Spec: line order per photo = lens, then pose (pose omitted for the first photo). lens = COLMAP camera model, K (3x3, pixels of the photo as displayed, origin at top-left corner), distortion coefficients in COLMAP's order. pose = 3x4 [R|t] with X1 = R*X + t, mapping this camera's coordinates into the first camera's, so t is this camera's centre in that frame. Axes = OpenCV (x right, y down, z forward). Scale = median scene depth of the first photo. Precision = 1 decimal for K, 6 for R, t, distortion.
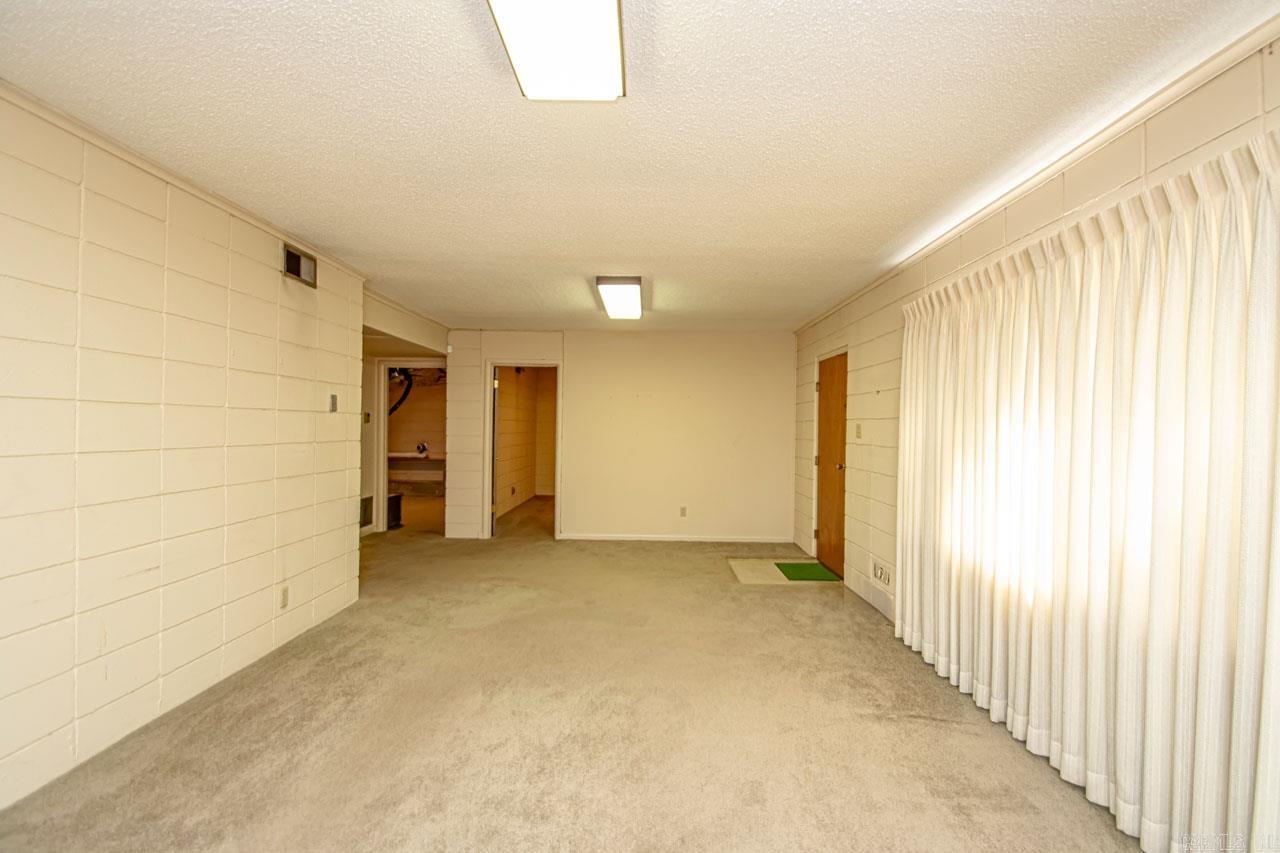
lens RADIAL K [[580.5, 0, 640.0], [0, 580.5, 426.5], [0, 0, 1]] dist [0.016507, -0.017567]
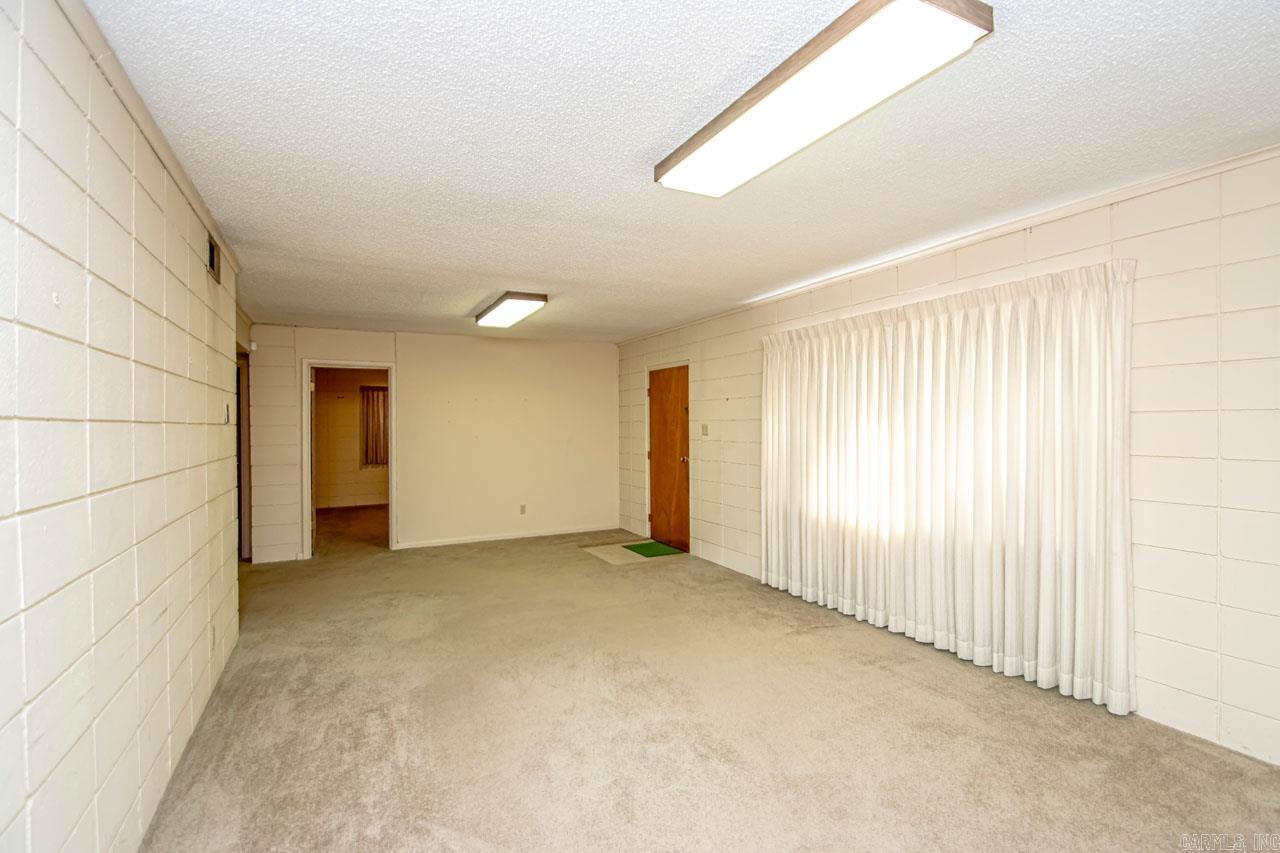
lens RADIAL K [[580.5, 0, 640.0], [0, 580.5, 426.5], [0, 0, 1]] dist [0.016507, -0.017567]
pose [[0.893745, -0.022689, 0.448001, -0.358010], [0.020786, 0.999742, 0.009165, -0.016062], [-0.448093, 0.001121, 0.893986, -0.062757]]
